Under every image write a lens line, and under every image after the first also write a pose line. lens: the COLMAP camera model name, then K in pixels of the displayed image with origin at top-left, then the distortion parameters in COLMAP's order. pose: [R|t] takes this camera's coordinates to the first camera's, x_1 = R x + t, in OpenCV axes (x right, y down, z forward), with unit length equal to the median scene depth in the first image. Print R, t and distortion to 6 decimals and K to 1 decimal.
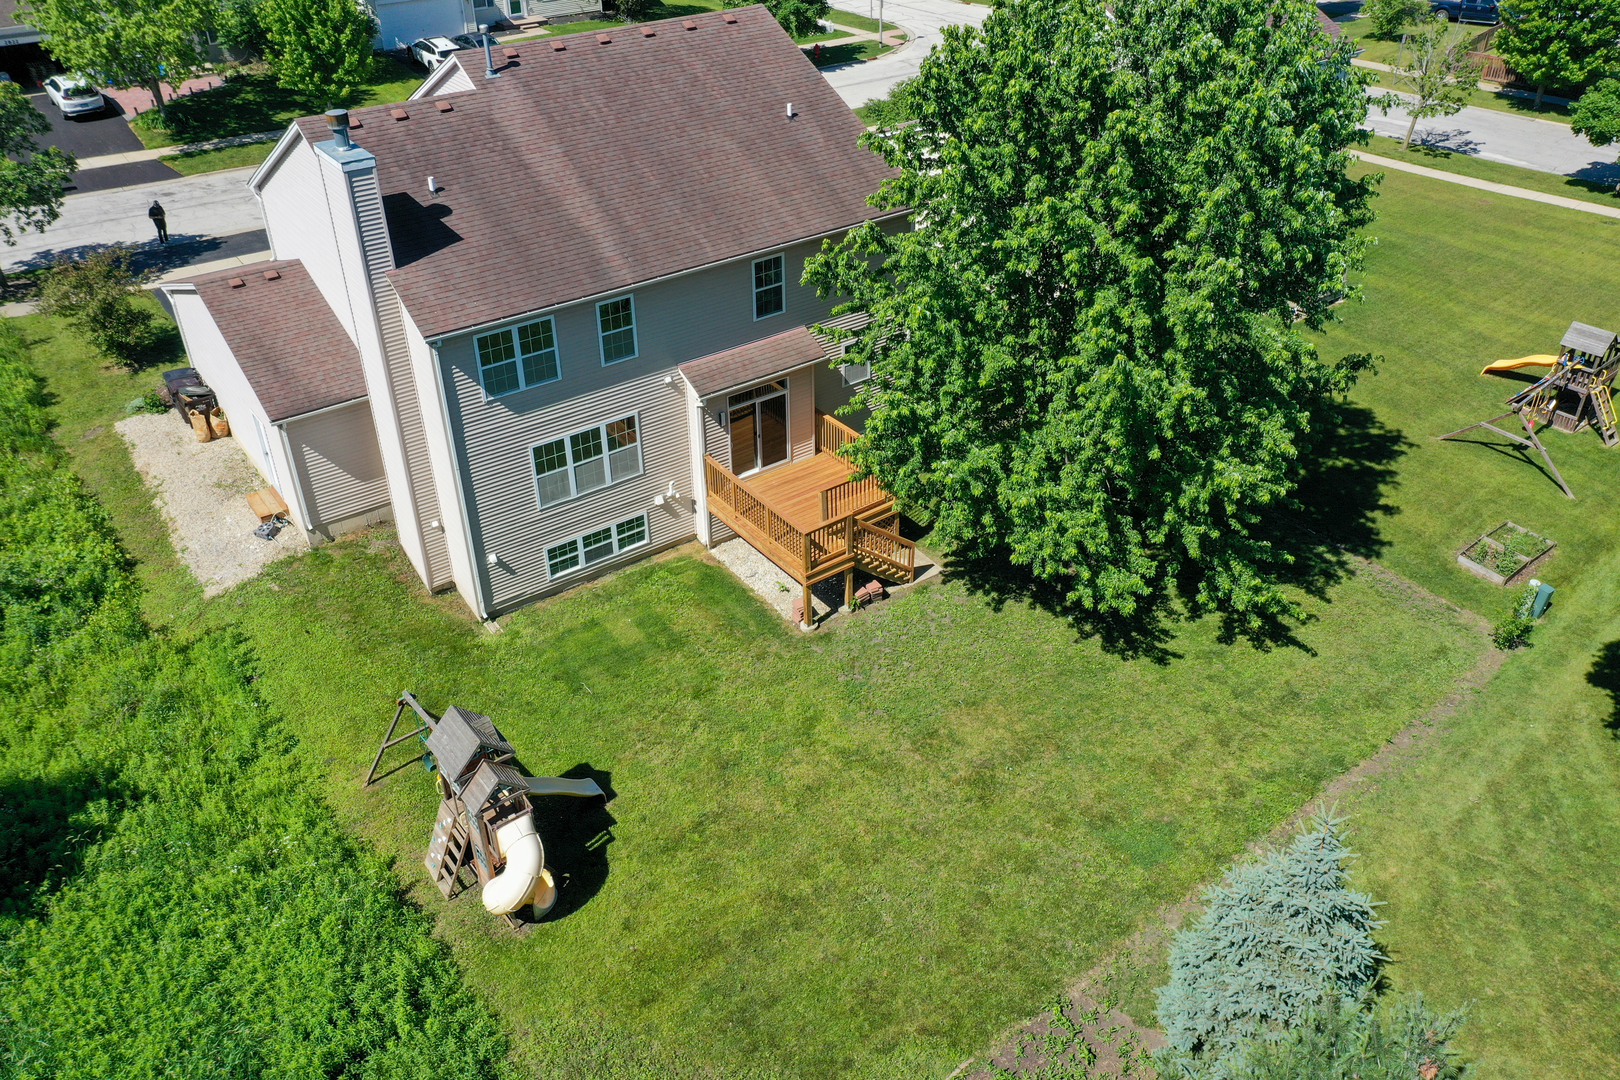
lens RADIAL K [[1272.8, 0, 818.6], [0, 1272.8, 531.3], [0, 0, 1]] dist [-0.005539, 0.009547]
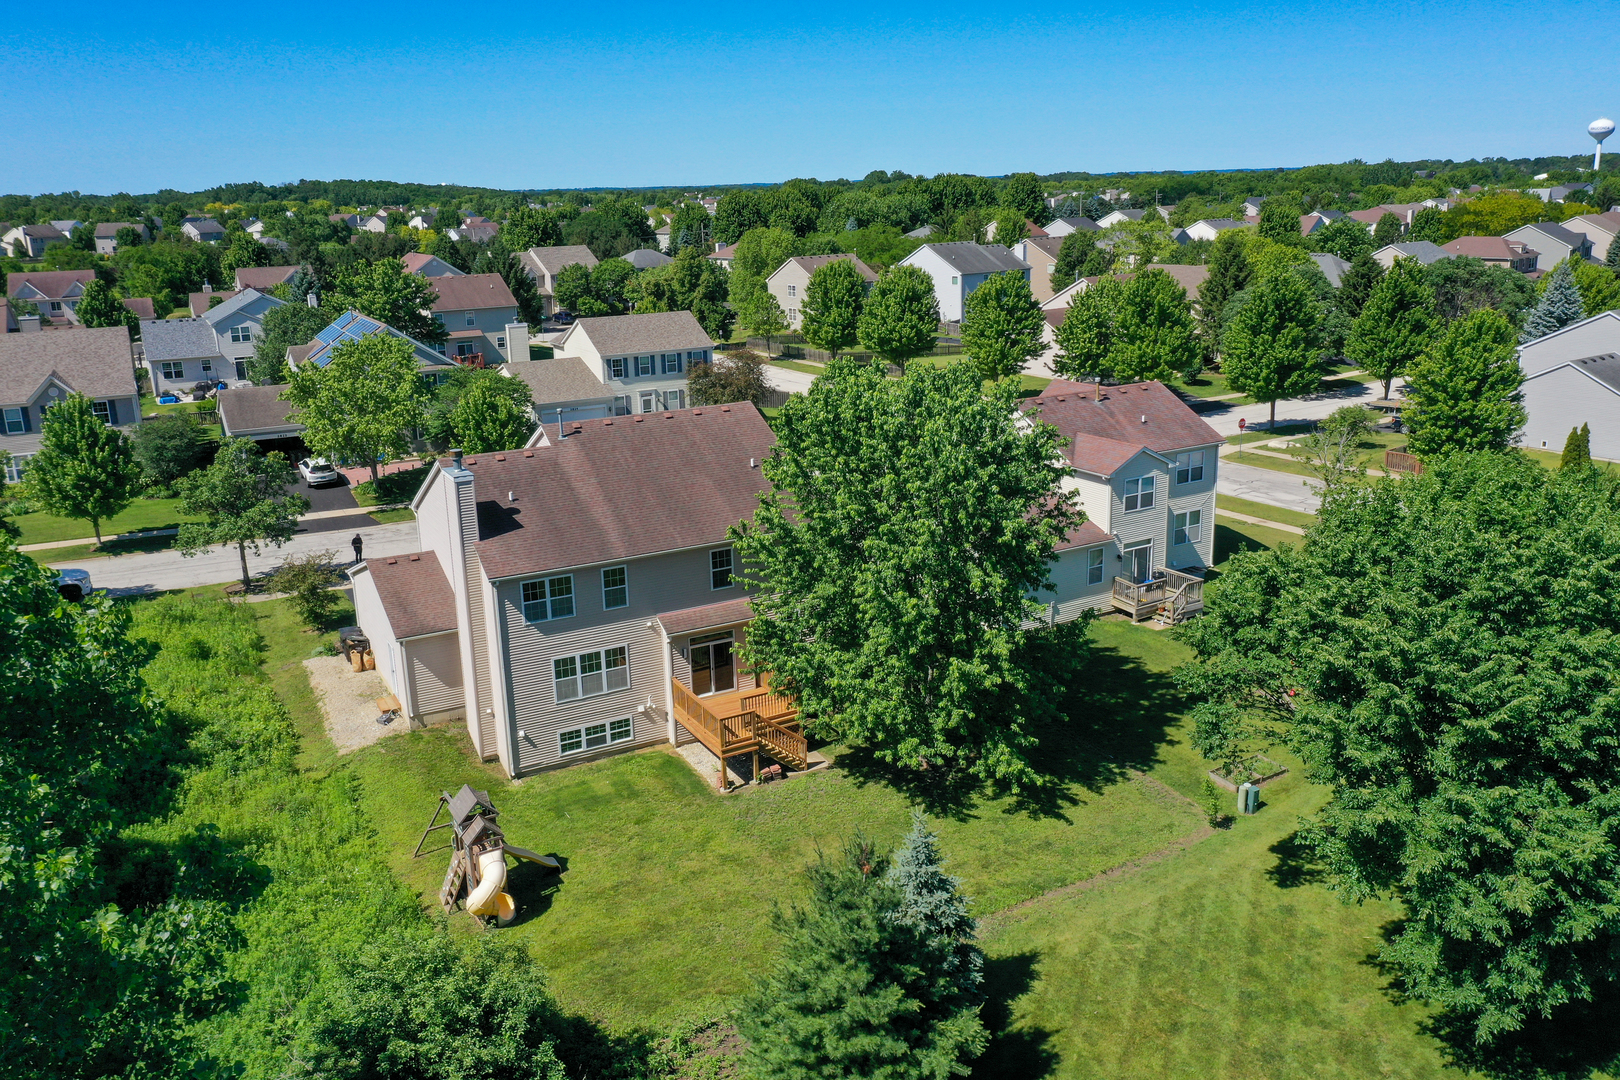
lens RADIAL K [[1272.8, 0, 818.6], [0, 1272.8, 531.3], [0, 0, 1]] dist [-0.005539, 0.009547]
pose [[0.991163, 0.015144, -0.131784, 0.277798], [-0.055248, 0.950323, -0.306322, 0.227489], [0.120598, 0.310896, 0.942762, -0.438521]]
